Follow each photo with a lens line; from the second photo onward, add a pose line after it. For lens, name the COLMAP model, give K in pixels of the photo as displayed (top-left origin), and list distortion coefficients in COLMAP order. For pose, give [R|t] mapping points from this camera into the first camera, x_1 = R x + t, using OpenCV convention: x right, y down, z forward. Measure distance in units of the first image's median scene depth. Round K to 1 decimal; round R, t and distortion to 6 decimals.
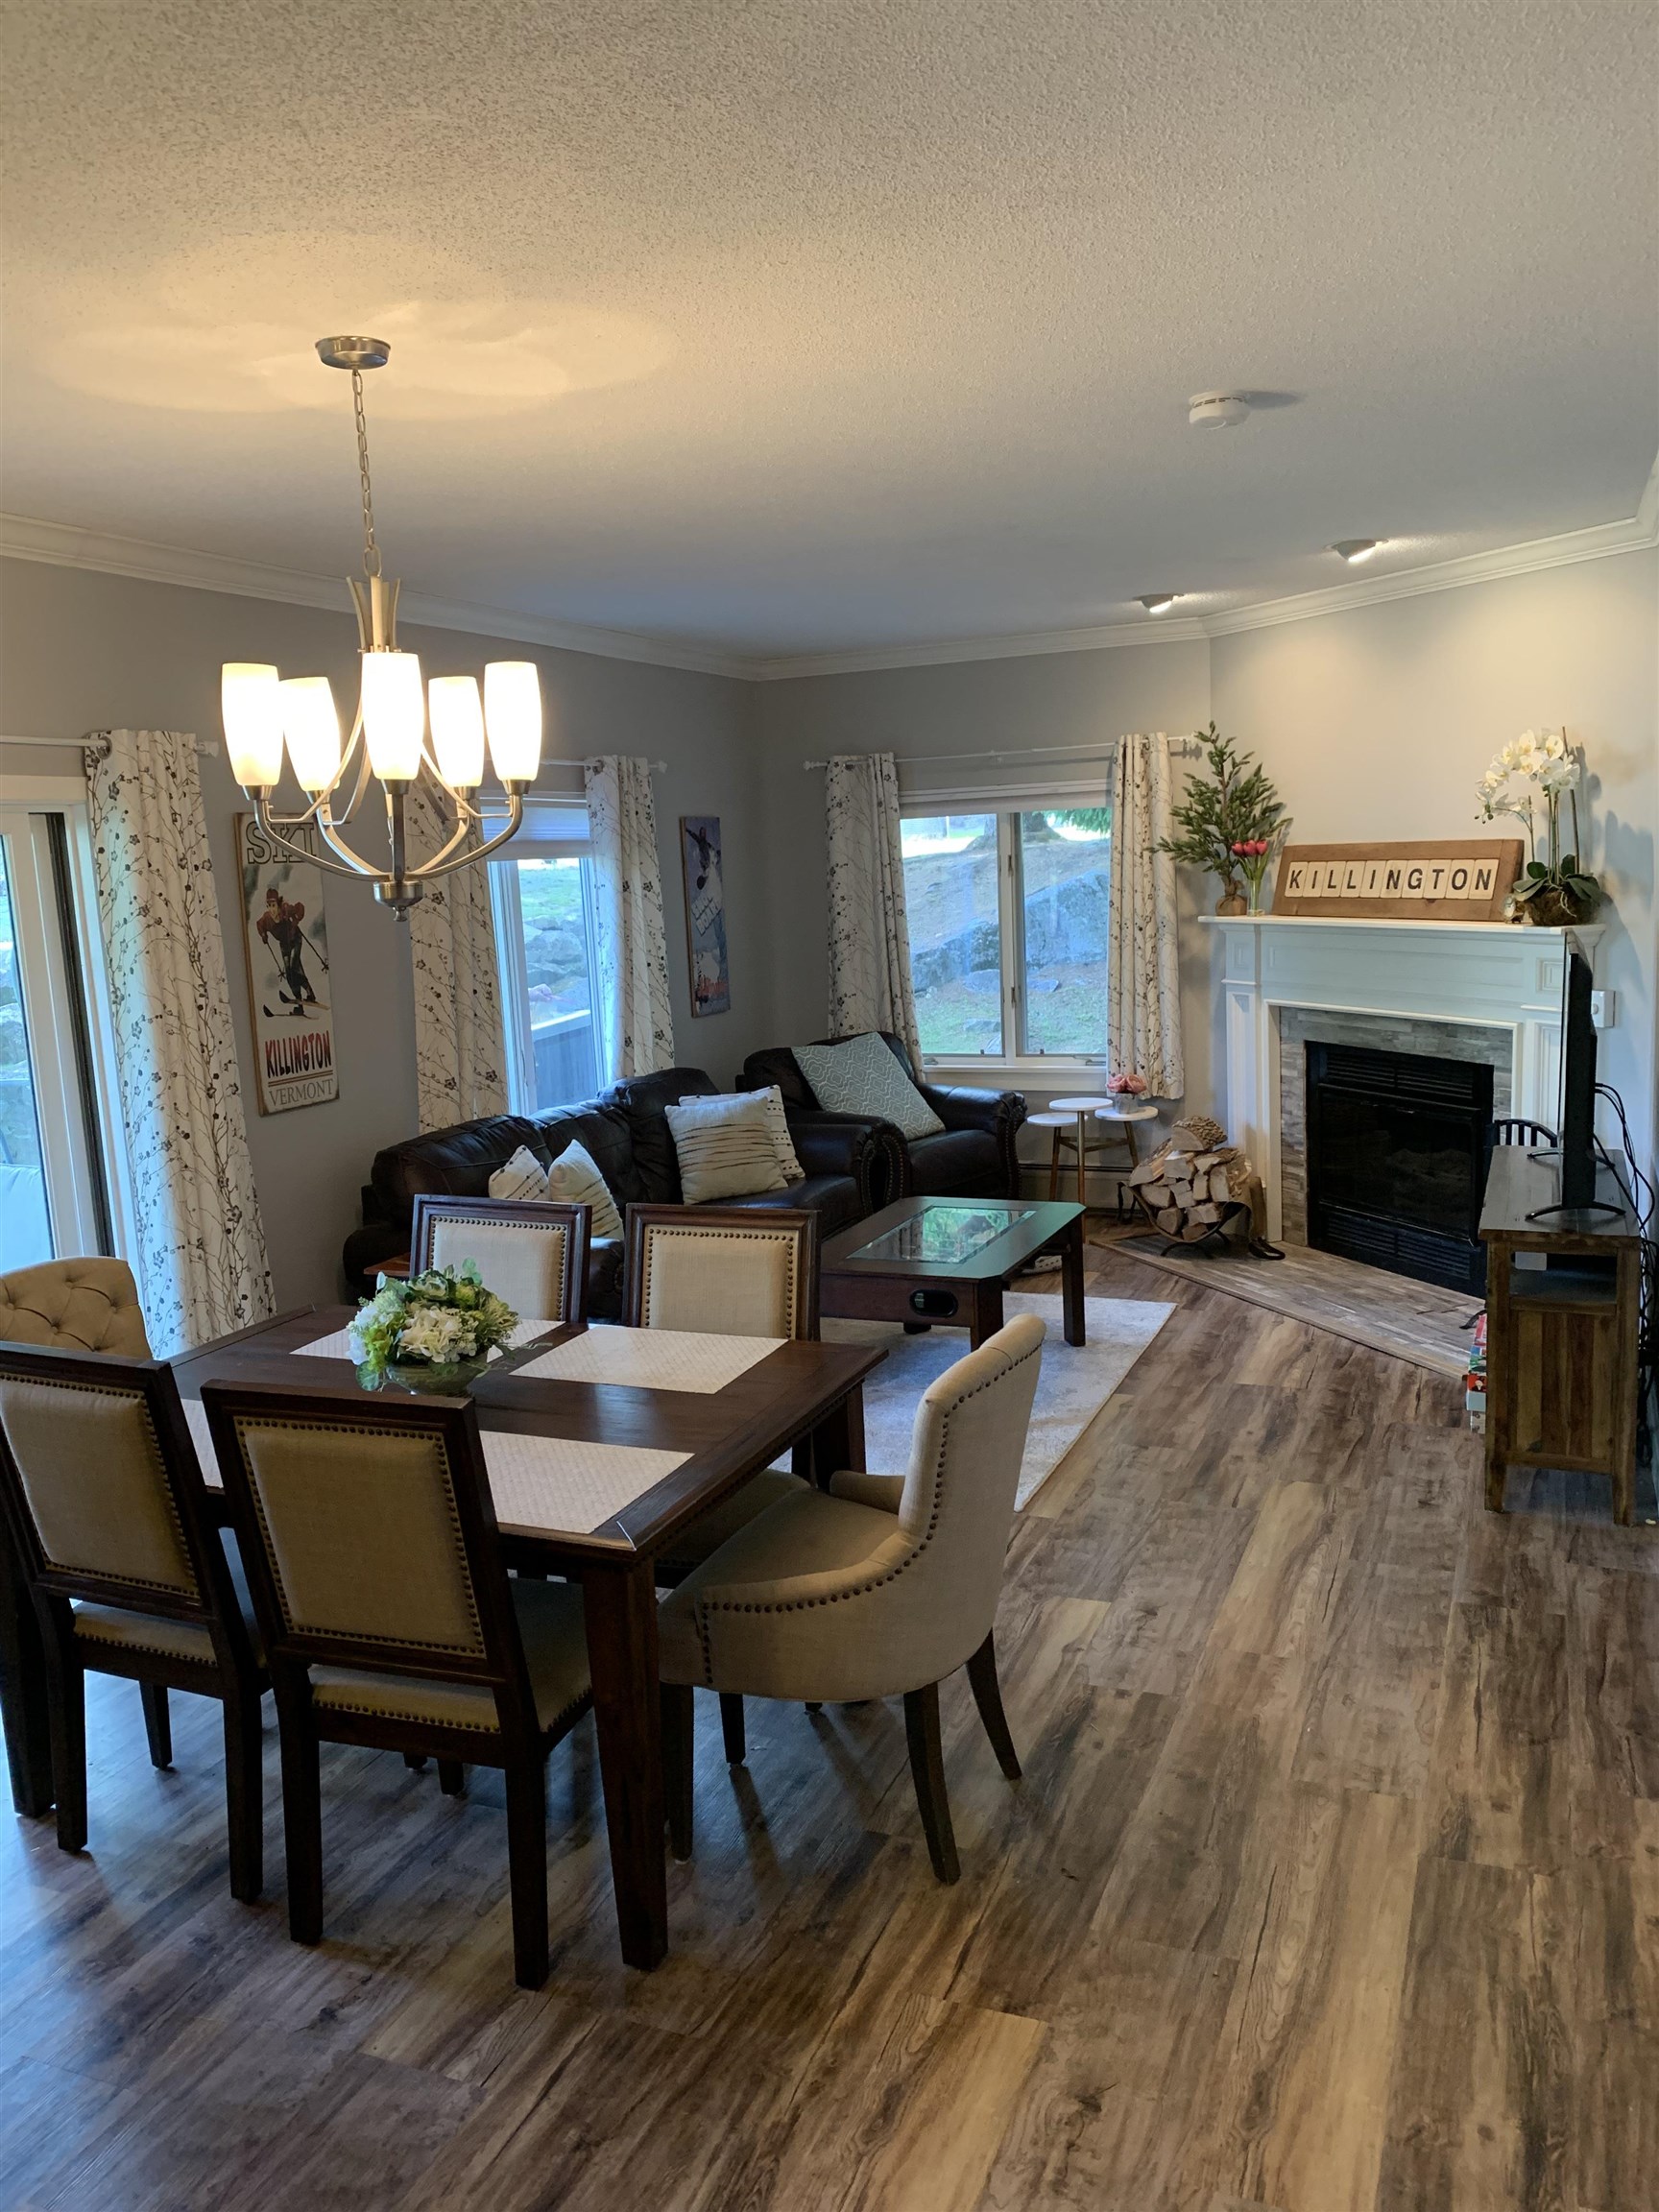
lens RADIAL K [[1647.8, 0, 839.4], [0, 1647.8, 1108.8], [0, 0, 1]] dist [0.122442, -0.339620]
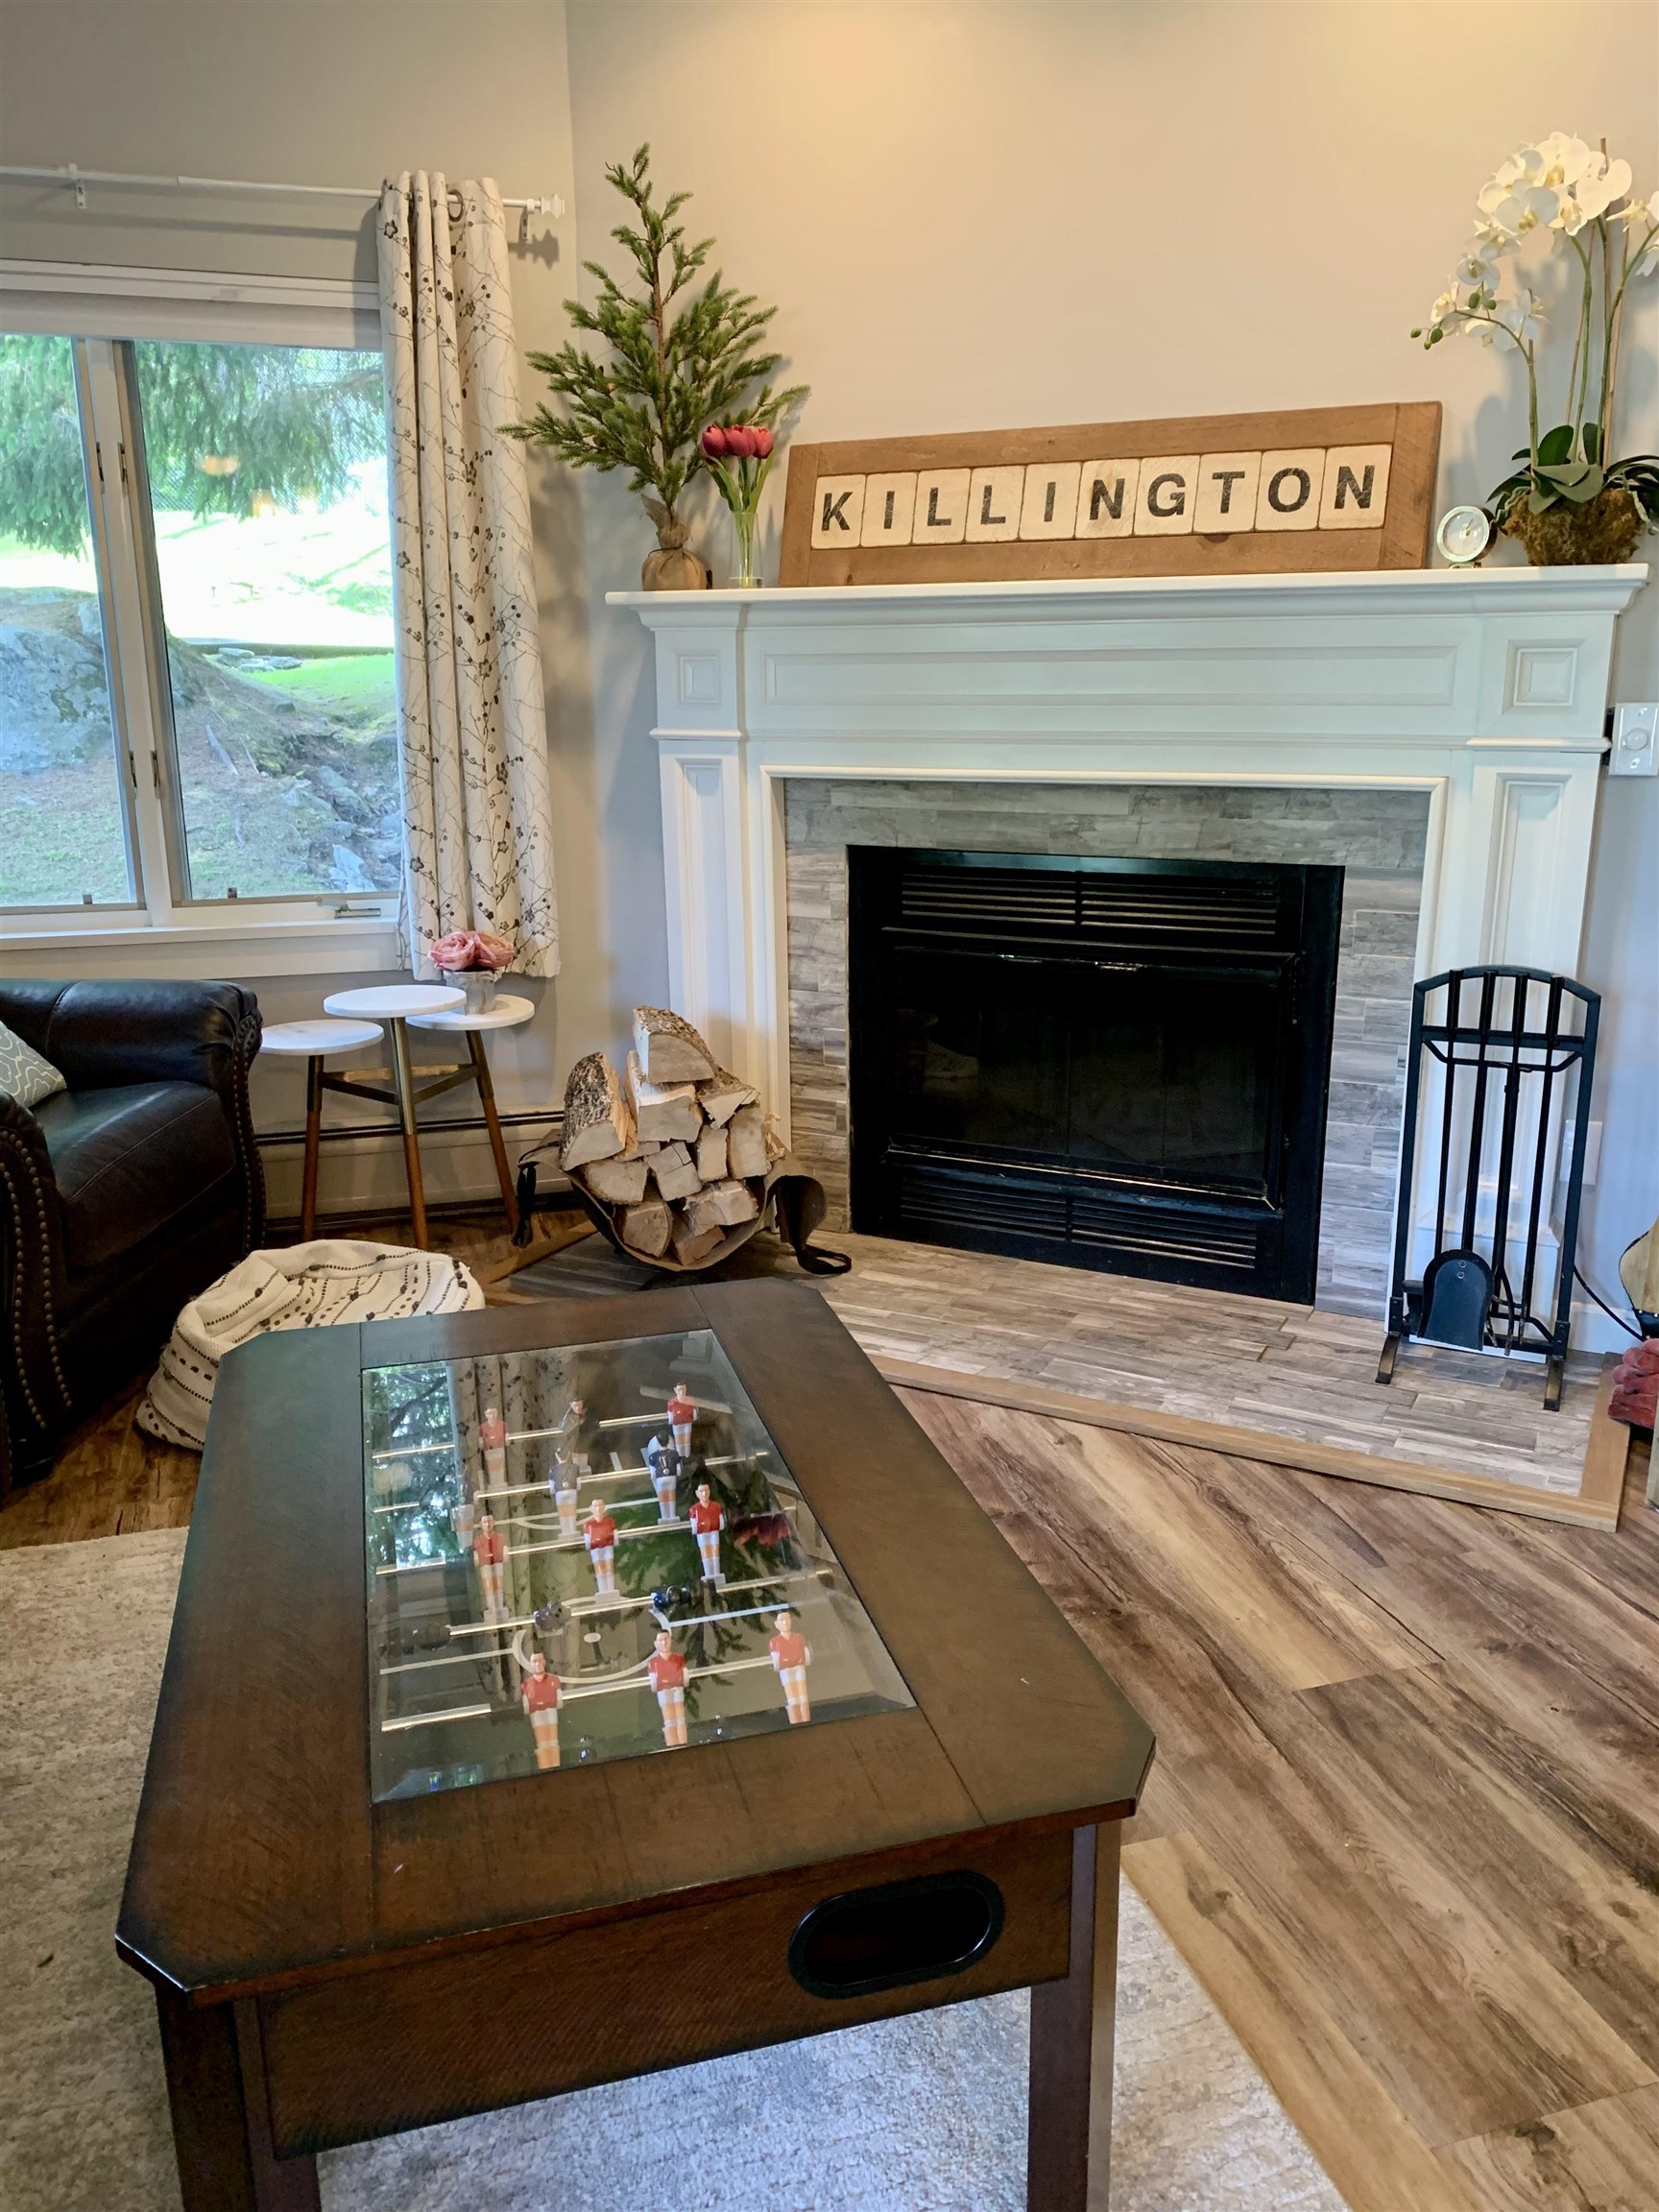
lens RADIAL K [[1664.7, 0, 853.7], [0, 1664.7, 1122.2], [0, 0, 1]] dist [0.071201, -0.163061]
pose [[0.768837, -0.121794, 0.627739, -0.064834], [0.066641, 0.991609, 0.110772, -0.015492], [-0.635963, -0.043333, 0.770502, 0.704355]]
